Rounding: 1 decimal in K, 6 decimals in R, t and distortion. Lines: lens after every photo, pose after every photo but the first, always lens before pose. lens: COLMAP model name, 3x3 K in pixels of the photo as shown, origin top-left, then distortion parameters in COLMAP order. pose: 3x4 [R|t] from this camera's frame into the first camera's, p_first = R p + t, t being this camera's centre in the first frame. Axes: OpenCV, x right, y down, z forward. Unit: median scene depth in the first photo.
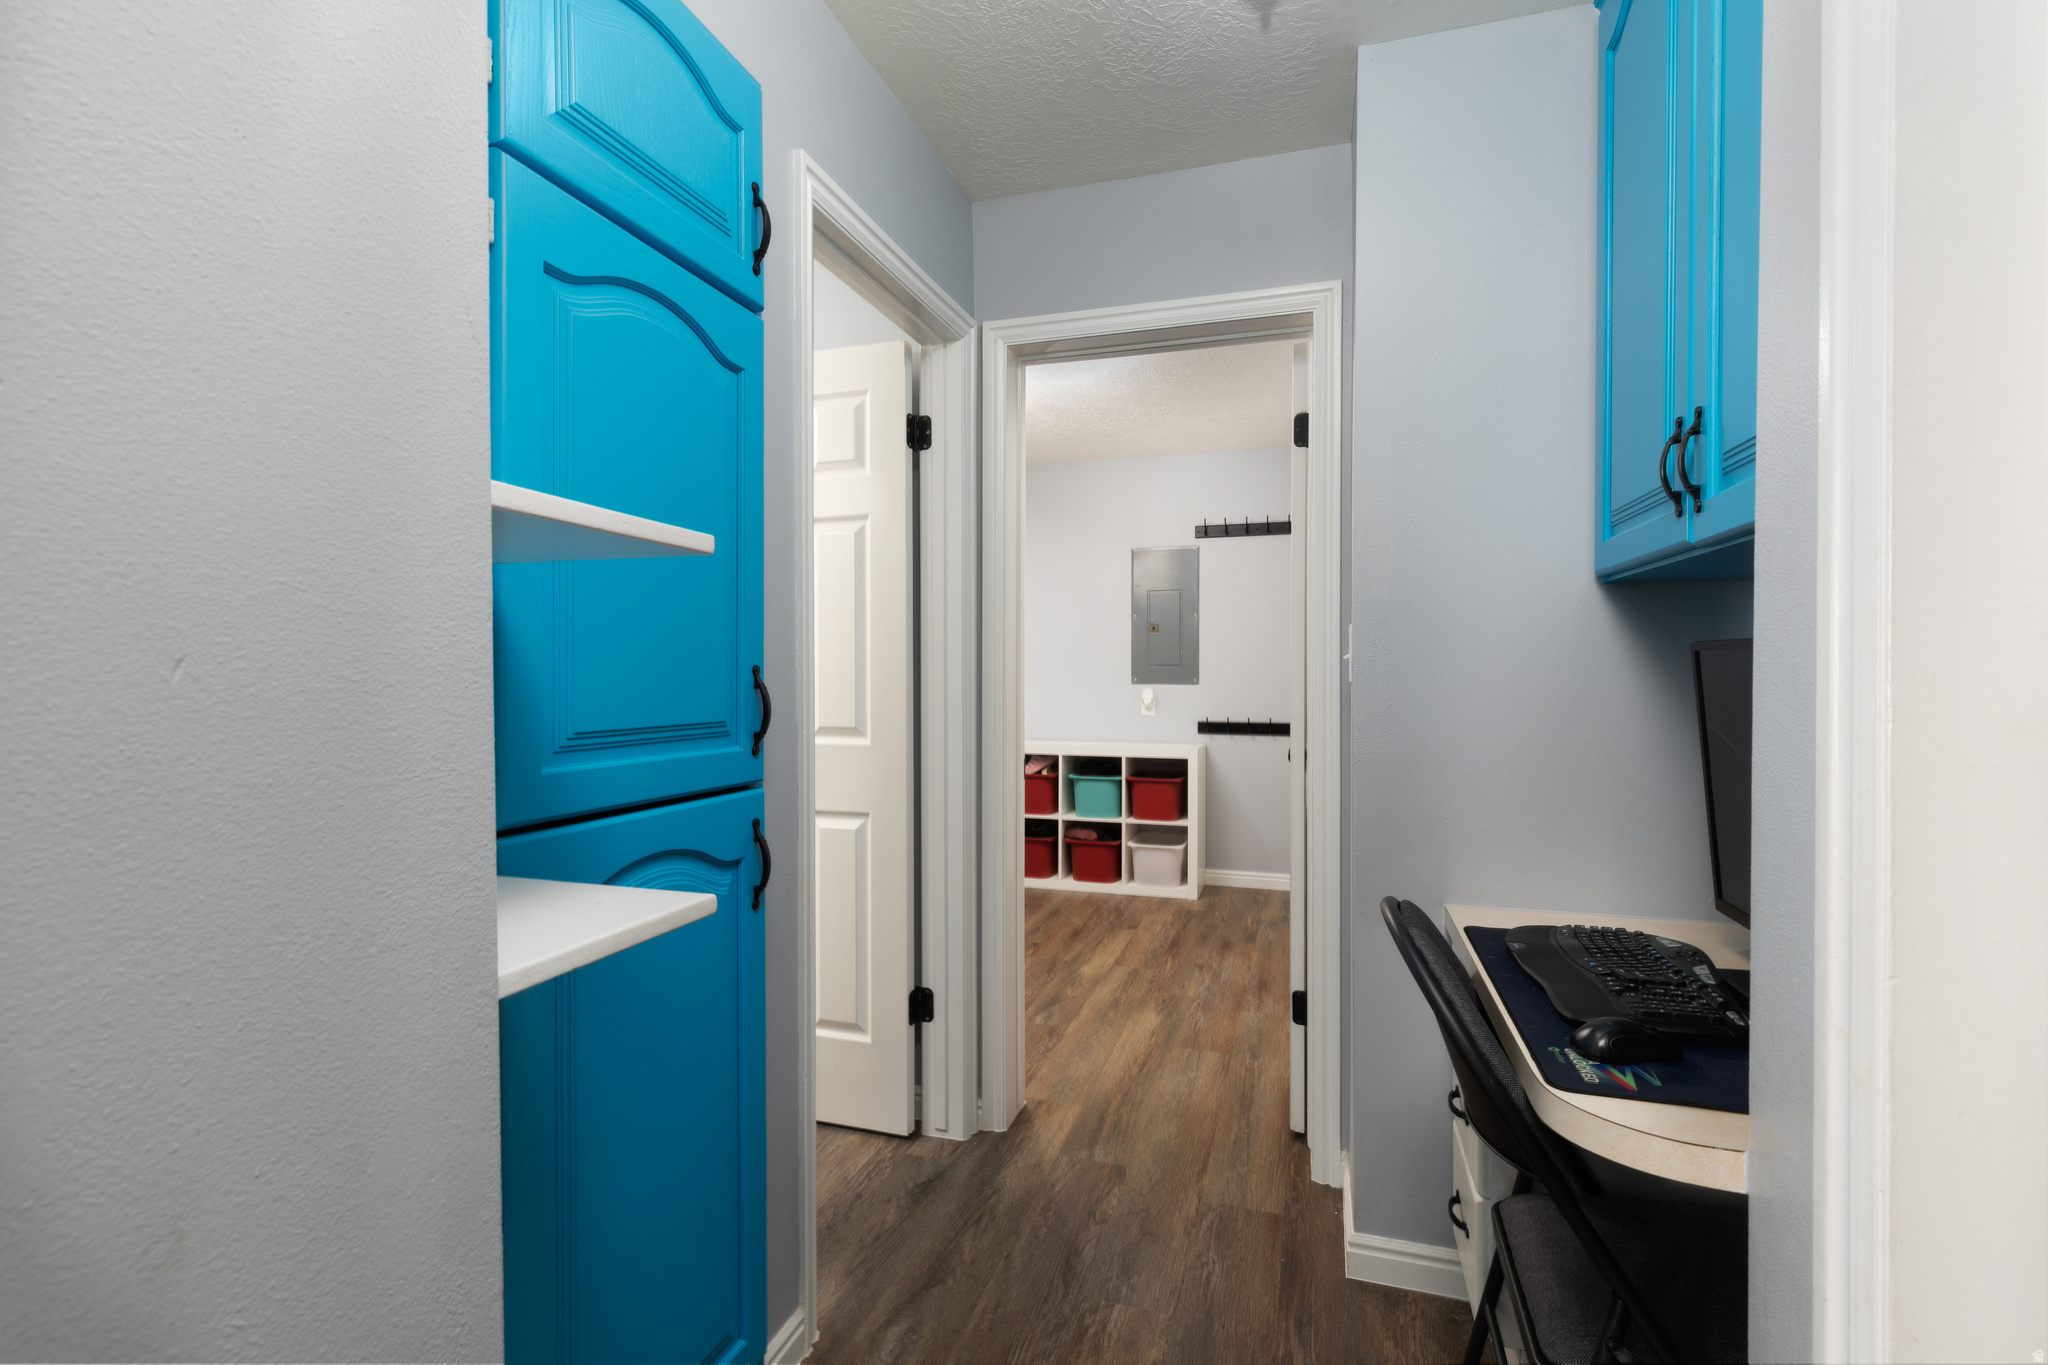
lens RADIAL K [[922.3, 0, 1024.4], [0, 922.3, 682.0], [0, 0, 1]] dist [0.012321, -0.003329]
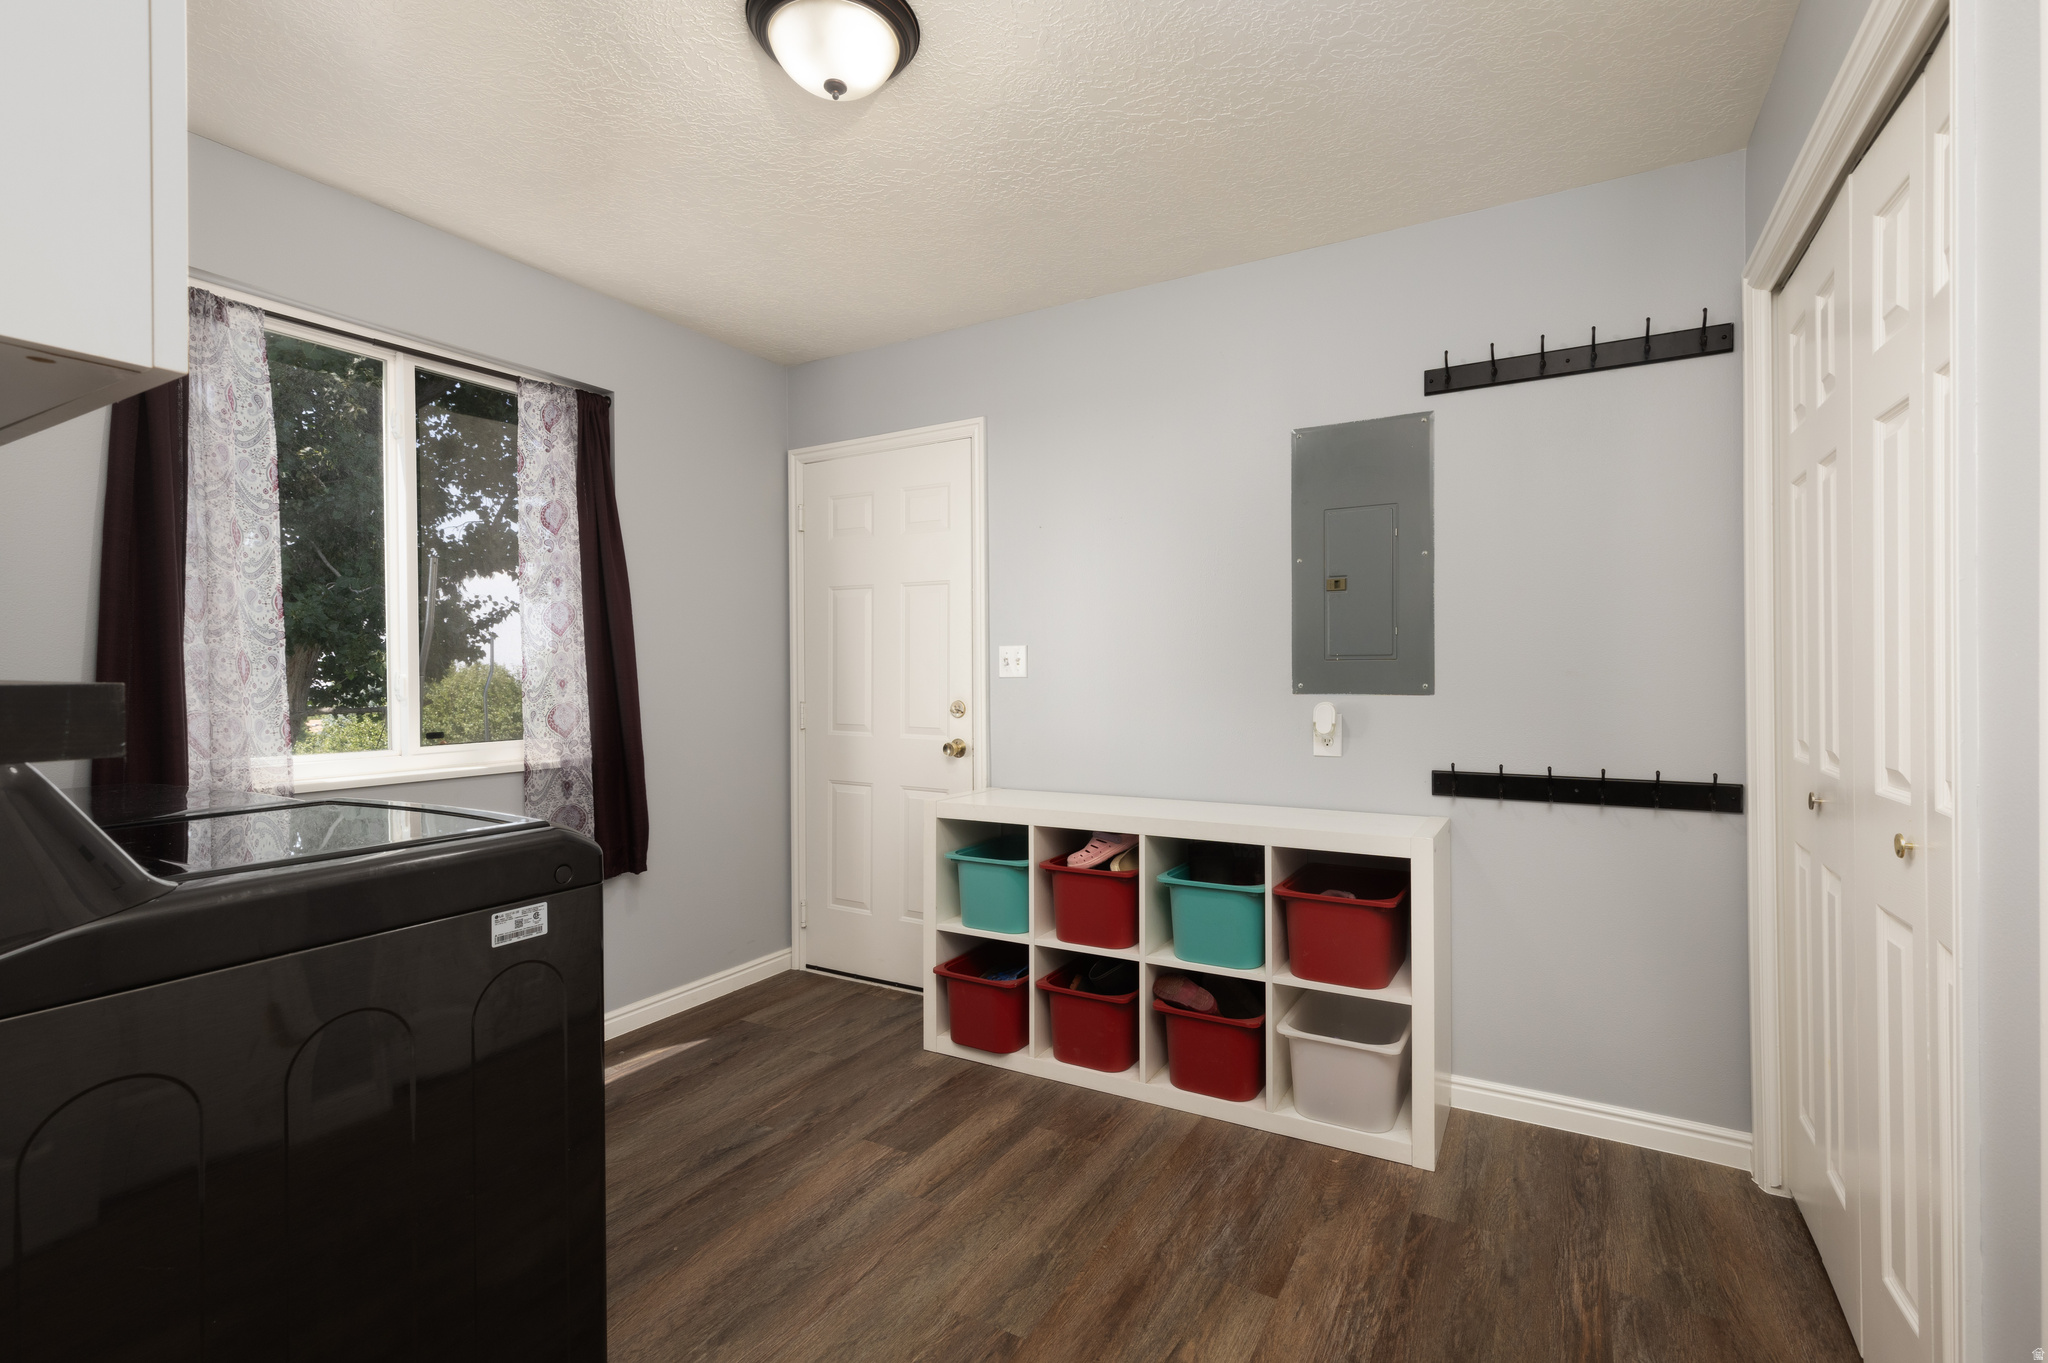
lens RADIAL K [[922.3, 0, 1023.8], [0, 922.3, 668.3], [0, 0, 1]] dist [0.012321, -0.003329]
pose [[0.975059, -0.004569, -0.221898, 0.089177], [0.001469, 0.999899, -0.014131, -0.005277], [0.221940, 0.013452, 0.974967, 0.490552]]
